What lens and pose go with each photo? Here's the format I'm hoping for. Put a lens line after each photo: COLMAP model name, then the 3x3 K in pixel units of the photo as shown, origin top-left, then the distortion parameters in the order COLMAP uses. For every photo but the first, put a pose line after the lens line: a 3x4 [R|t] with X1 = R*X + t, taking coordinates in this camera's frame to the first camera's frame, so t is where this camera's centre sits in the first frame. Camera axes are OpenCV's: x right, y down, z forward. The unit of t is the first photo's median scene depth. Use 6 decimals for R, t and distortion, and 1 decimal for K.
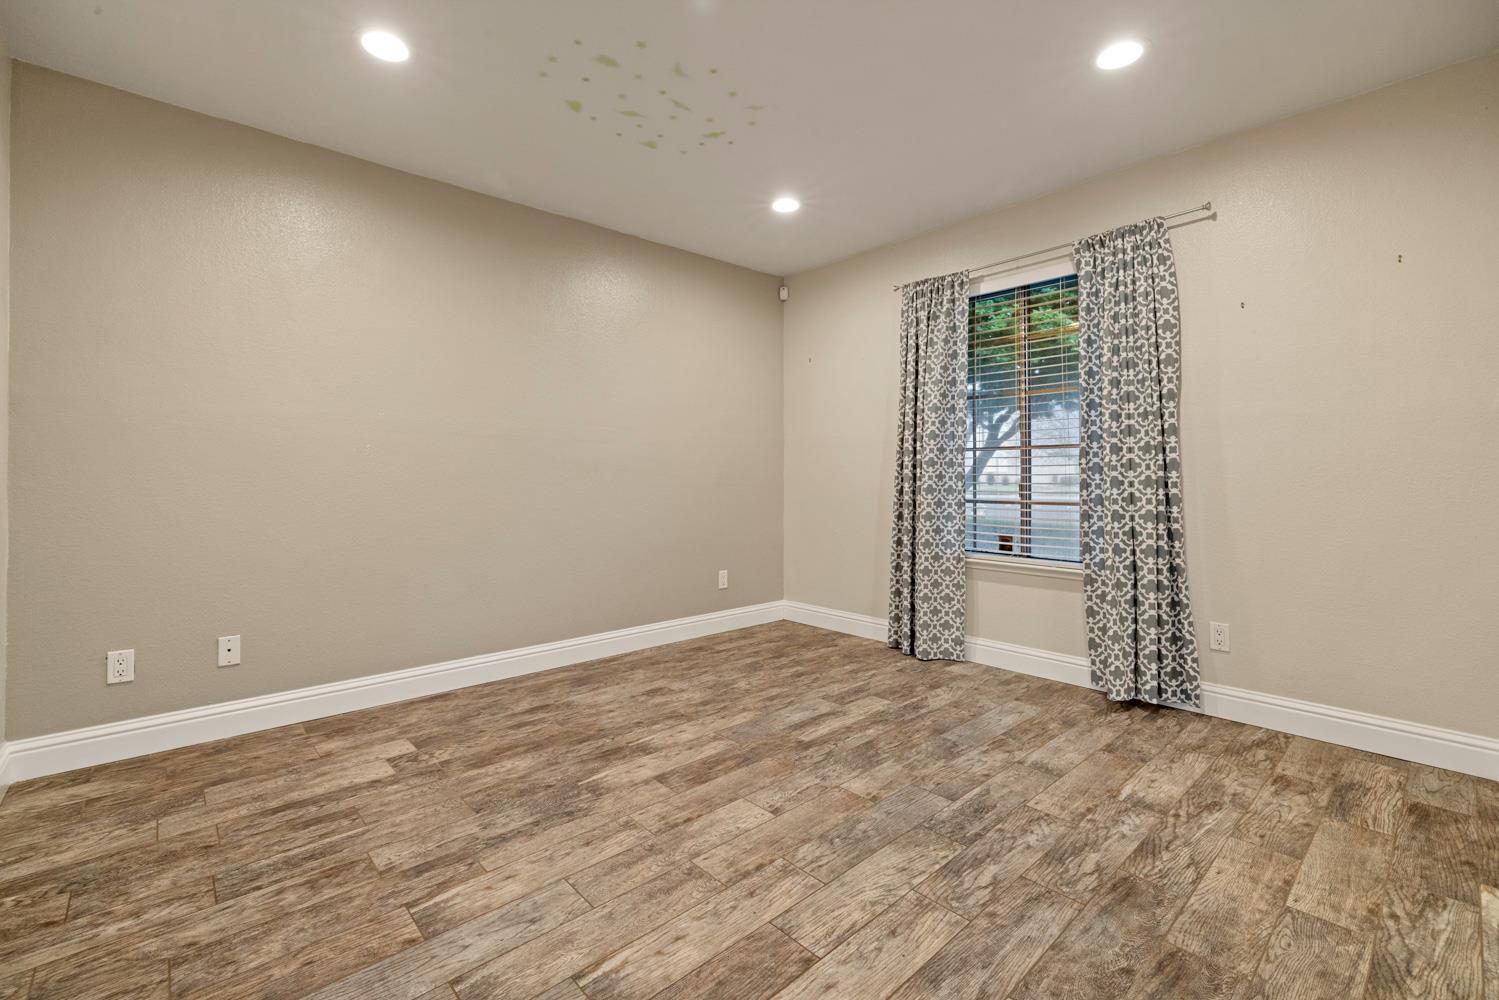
lens RADIAL K [[634.1, 0, 761.4], [0, 634.1, 487.9], [0, 0, 1]] dist [0.002786, -0.000864]
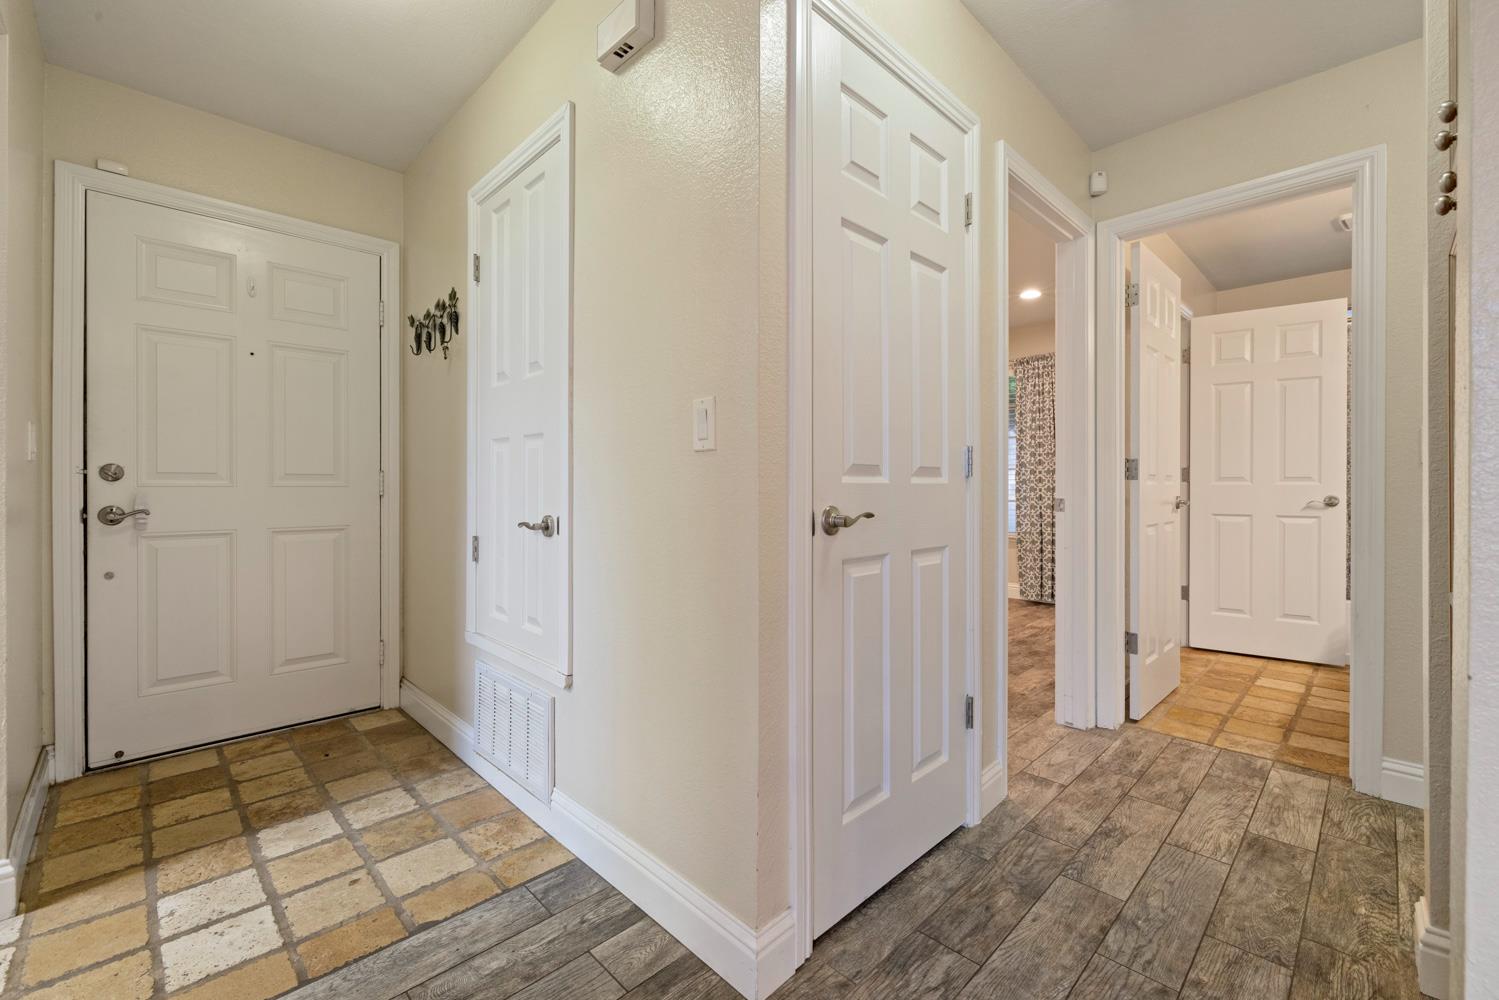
lens RADIAL K [[634.1, 0, 755.0], [0, 634.1, 488.7], [0, 0, 1]] dist [0.002786, -0.000864]
pose [[0.998823, 0.012075, 0.046987, -0.482987], [-0.011879, 0.999920, -0.004446, 0.011039], [-0.047036, 0.003883, 0.998886, -1.141323]]
